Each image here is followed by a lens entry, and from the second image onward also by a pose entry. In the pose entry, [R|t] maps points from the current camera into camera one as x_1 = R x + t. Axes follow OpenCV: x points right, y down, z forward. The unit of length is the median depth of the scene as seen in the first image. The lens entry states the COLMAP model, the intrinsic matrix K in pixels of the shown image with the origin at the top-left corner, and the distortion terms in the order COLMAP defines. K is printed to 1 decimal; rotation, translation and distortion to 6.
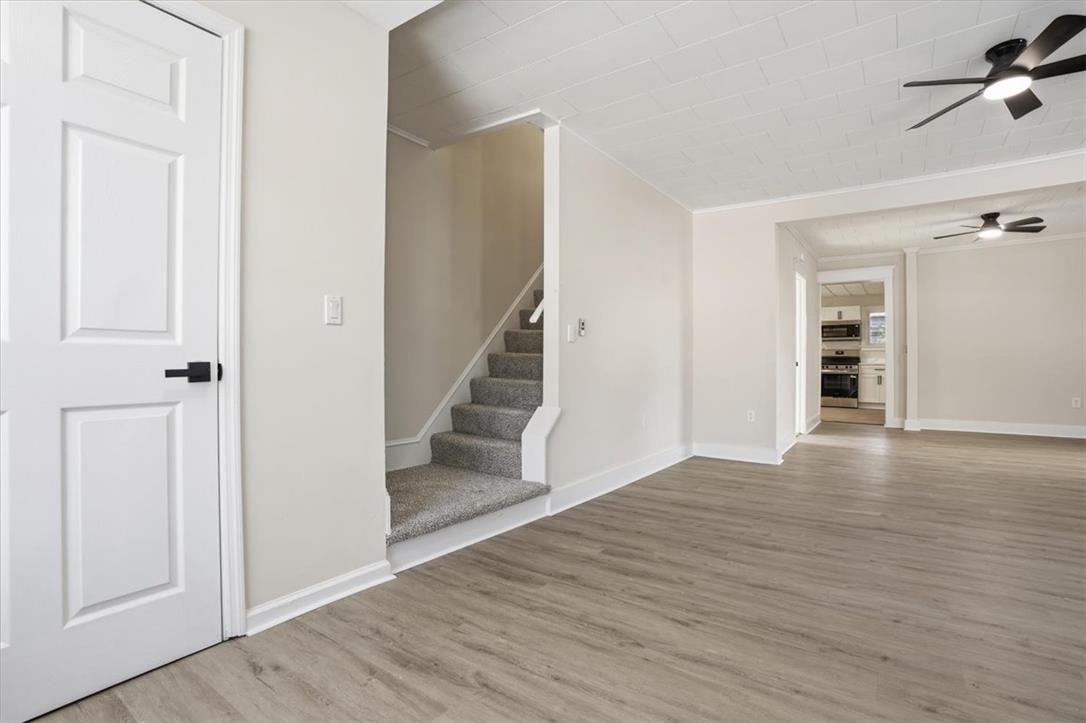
lens RADIAL K [[515.5, 0, 552.0], [0, 515.5, 353.1], [0, 0, 1]] dist [-0.055227, 0.018748]
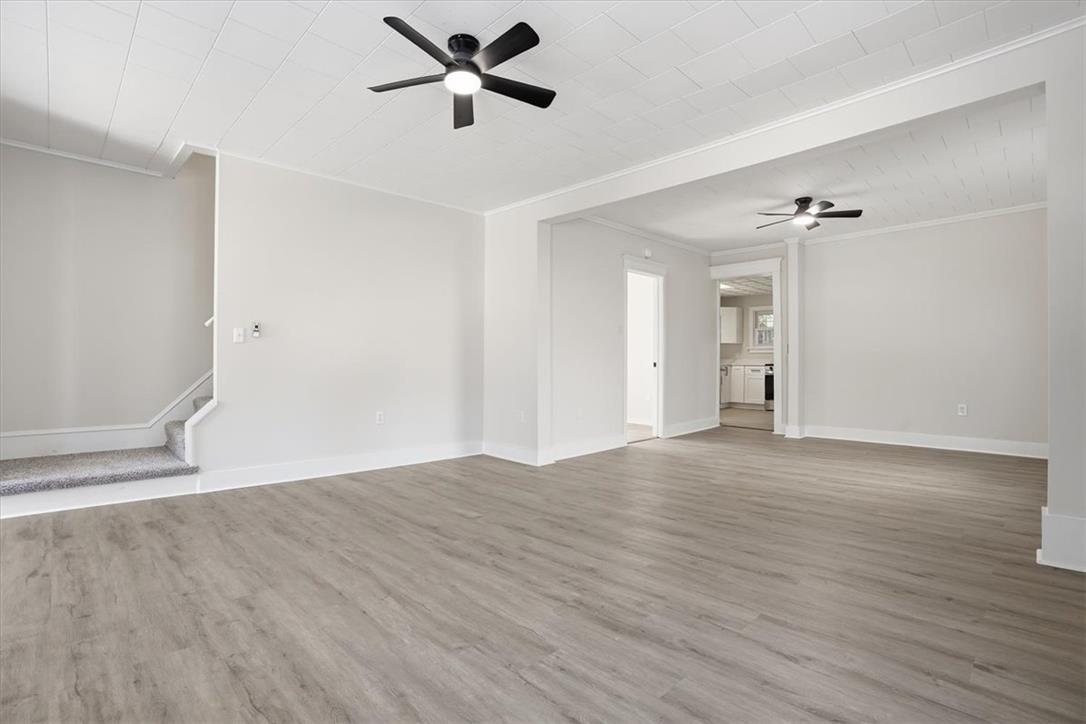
lens RADIAL K [[515.5, 0, 553.5], [0, 515.5, 366.2], [0, 0, 1]] dist [-0.055227, 0.018748]
pose [[0.984228, 0.009716, -0.176638, 1.017321], [-0.004318, 0.999513, 0.030921, -0.009251], [0.176852, -0.029671, 0.983790, 0.033450]]
